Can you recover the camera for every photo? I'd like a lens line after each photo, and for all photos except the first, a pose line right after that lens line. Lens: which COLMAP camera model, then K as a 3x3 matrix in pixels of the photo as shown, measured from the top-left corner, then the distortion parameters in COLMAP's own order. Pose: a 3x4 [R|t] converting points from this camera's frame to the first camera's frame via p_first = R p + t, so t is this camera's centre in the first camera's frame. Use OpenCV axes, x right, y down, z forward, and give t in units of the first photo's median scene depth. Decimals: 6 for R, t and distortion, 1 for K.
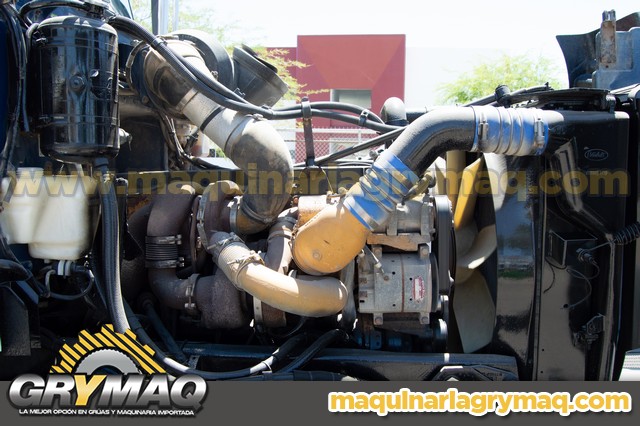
lens RADIAL K [[508.6, 0, 320.0], [0, 508.6, 213.0], [0, 0, 1]] dist [-0.080438, 0.017708]
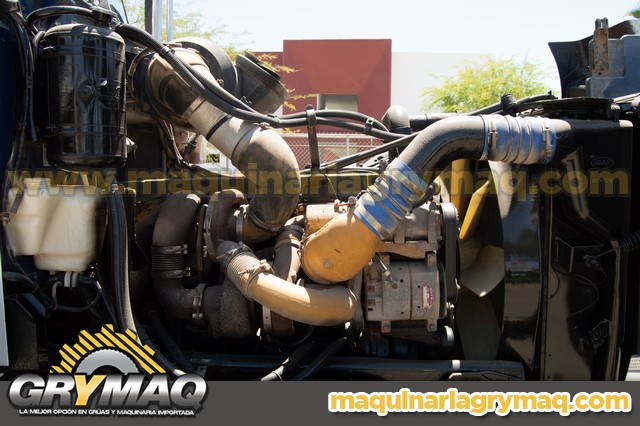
lens RADIAL K [[508.6, 0, 320.0], [0, 508.6, 213.0], [0, 0, 1]] dist [-0.080438, 0.017708]
pose [[0.999584, -0.006477, 0.028093, -0.043714], [0.006701, 0.999946, -0.007891, -0.008885], [-0.028041, 0.008076, 0.999574, 0.001408]]
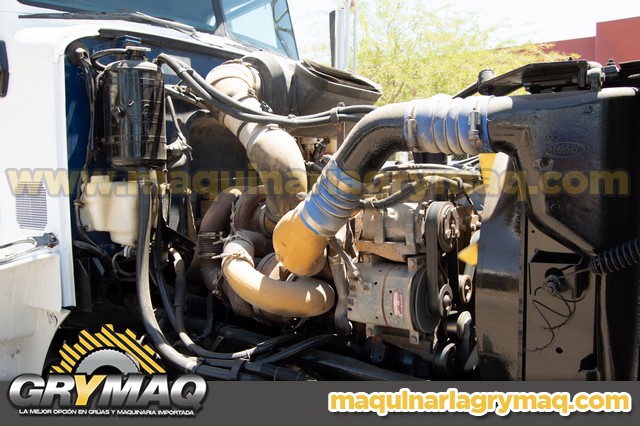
lens RADIAL K [[508.6, 0, 320.0], [0, 508.6, 213.0], [0, 0, 1]] dist [-0.080438, 0.017708]
pose [[0.831698, 0.030287, -0.554401, 0.577864], [-0.035277, 0.999376, 0.001674, -0.009997], [0.554106, 0.018166, 0.832248, 0.156668]]
